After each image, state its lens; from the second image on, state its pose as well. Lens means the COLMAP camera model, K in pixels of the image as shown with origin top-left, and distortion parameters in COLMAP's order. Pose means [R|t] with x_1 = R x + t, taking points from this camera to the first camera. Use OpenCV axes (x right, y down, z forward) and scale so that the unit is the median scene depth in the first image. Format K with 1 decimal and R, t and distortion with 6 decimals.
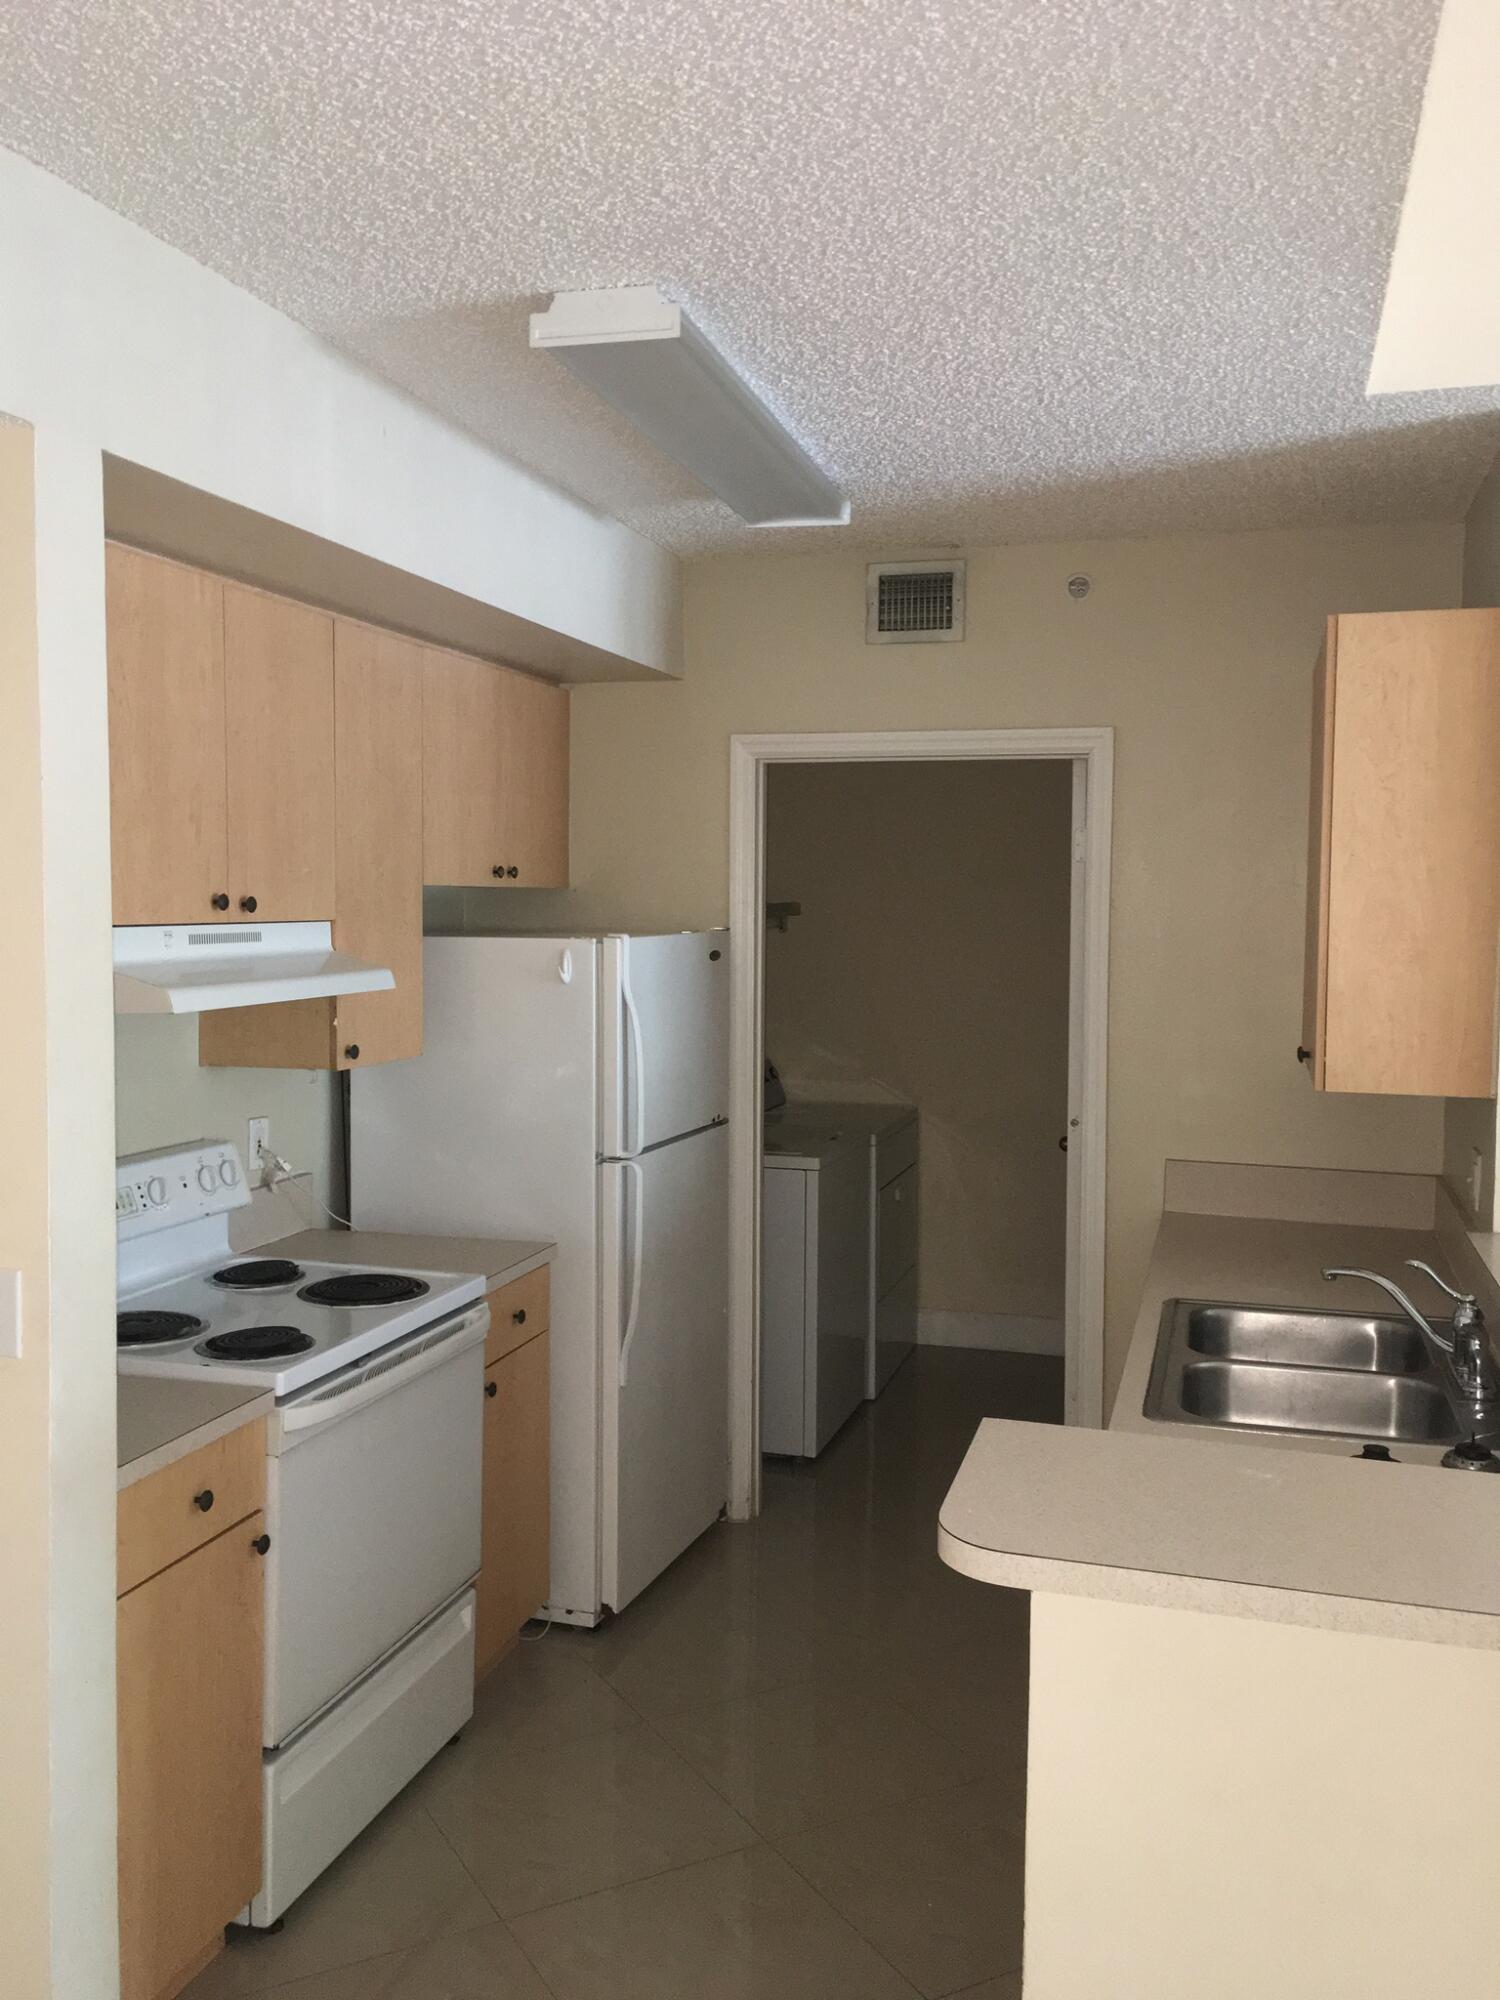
lens RADIAL K [[1708.8, 0, 756.0], [0, 1708.8, 983.5], [0, 0, 1]] dist [0.080466, -0.111693]
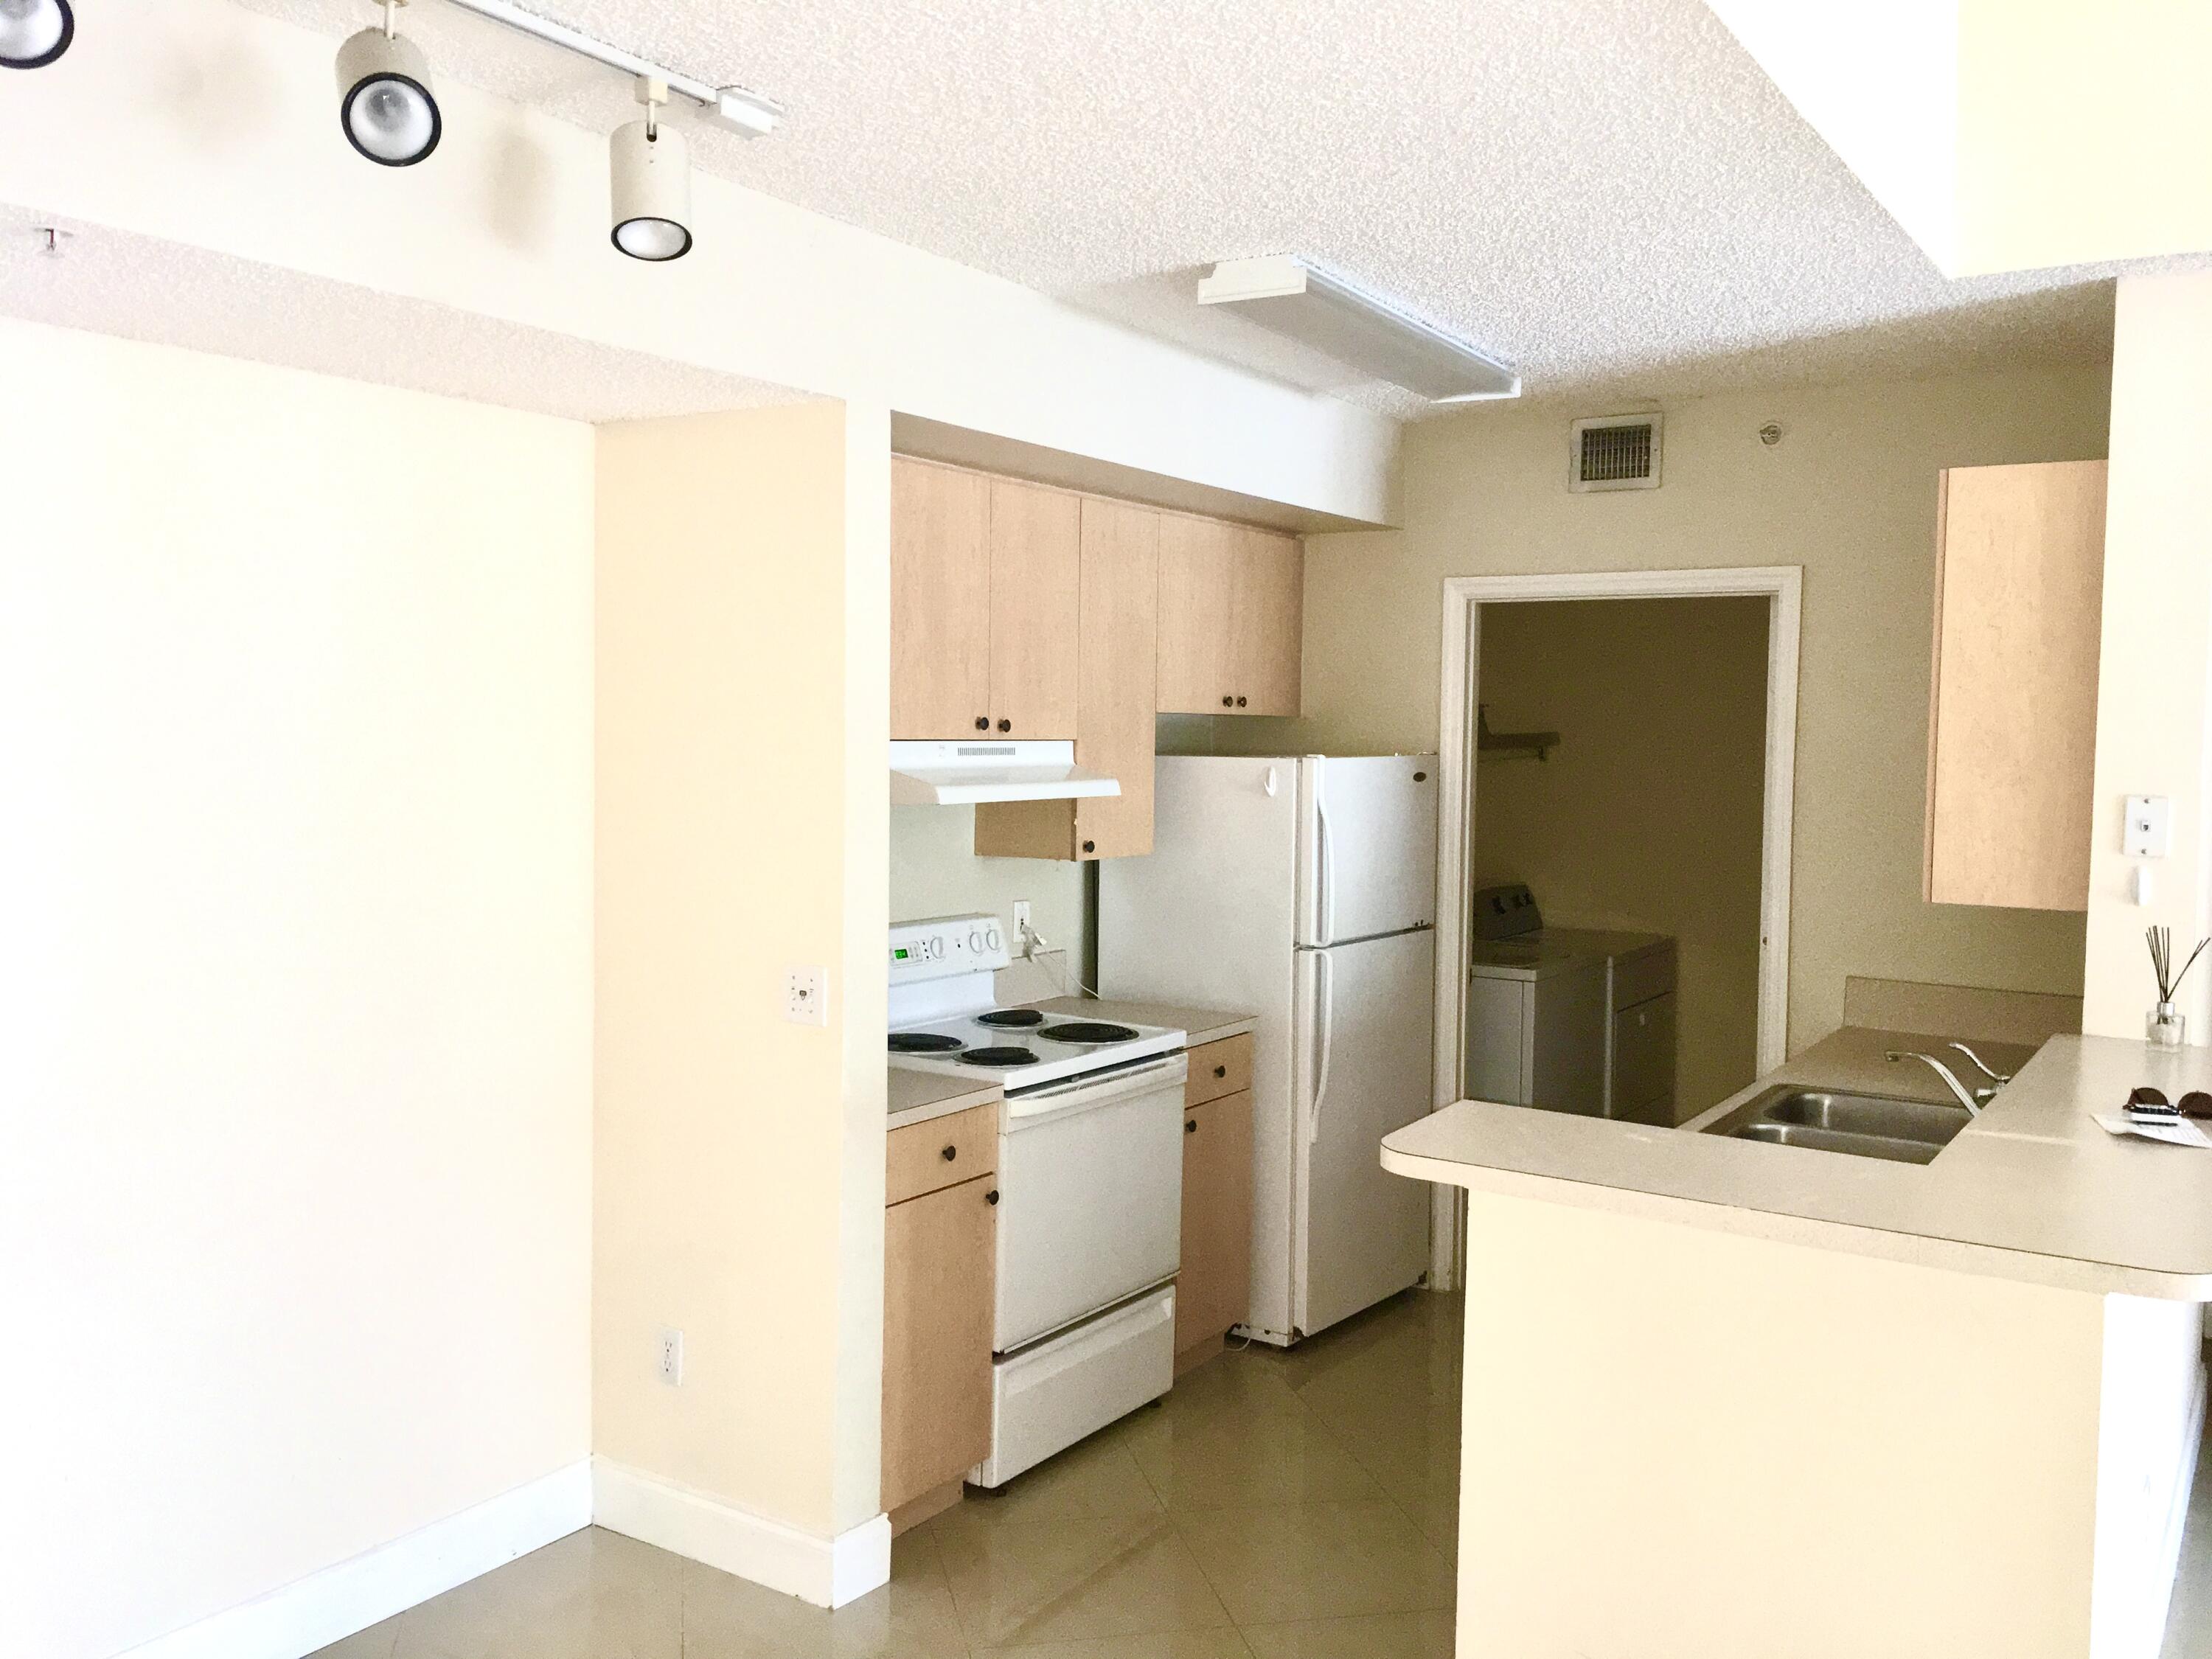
lens RADIAL K [[1889.9, 0, 1106.0], [0, 1889.9, 829.5], [0, 0, 1]] dist [0.080466, -0.111693]
pose [[0.958942, 0.021870, -0.282759, 0.163174], [-0.021592, 0.999758, 0.004101, 0.021886], [0.282780, 0.002173, 0.959182, -0.306664]]
